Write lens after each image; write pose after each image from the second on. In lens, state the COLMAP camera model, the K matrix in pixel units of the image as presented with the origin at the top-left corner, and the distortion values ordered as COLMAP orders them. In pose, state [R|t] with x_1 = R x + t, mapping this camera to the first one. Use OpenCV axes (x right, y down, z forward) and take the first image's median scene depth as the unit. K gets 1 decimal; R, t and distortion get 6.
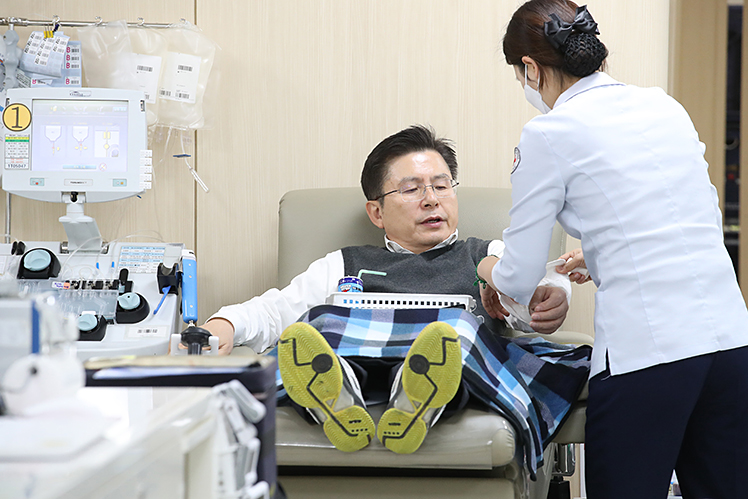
lens RADIAL K [[4133.1, 0, 375.3], [0, 4133.1, 247.6], [0, 0, 1]] dist [1.966418, -13.992377]
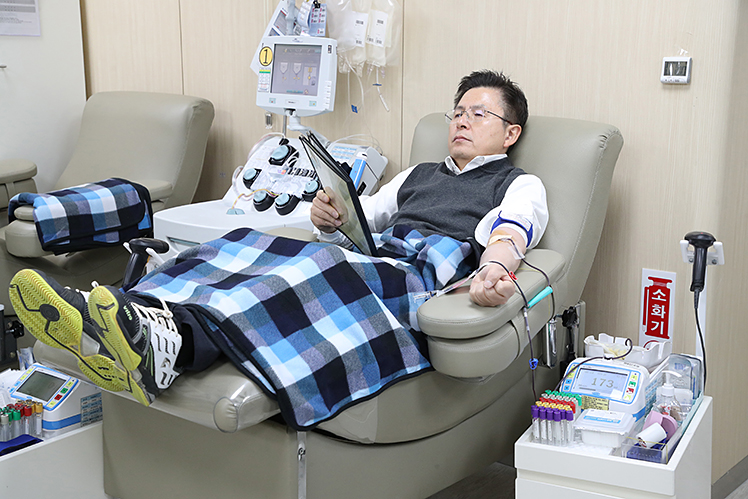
lens RADIAL K [[1057.1, 0, 370.0], [0, 1057.1, 252.8], [0, 0, 1]] dist [0.203011, 0.008843]
pose [[0.823089, 0.119251, -0.555250, 0.165349], [-0.026860, 0.984786, 0.171685, -0.028338], [0.567276, -0.126398, 0.813770, 0.702905]]
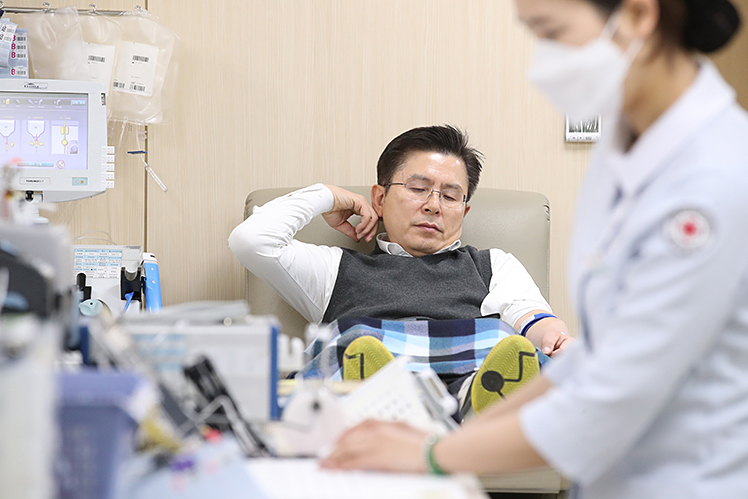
lens RADIAL K [[4133.1, 0, 375.3], [0, 4133.1, 247.6], [0, 0, 1]] dist [1.966418, -13.992377]
pose [[0.992573, 0.000575, 0.121650, -0.109144], [-0.001300, 0.999982, 0.005876, -0.006302], [-0.121644, -0.005991, 0.992556, 0.062905]]
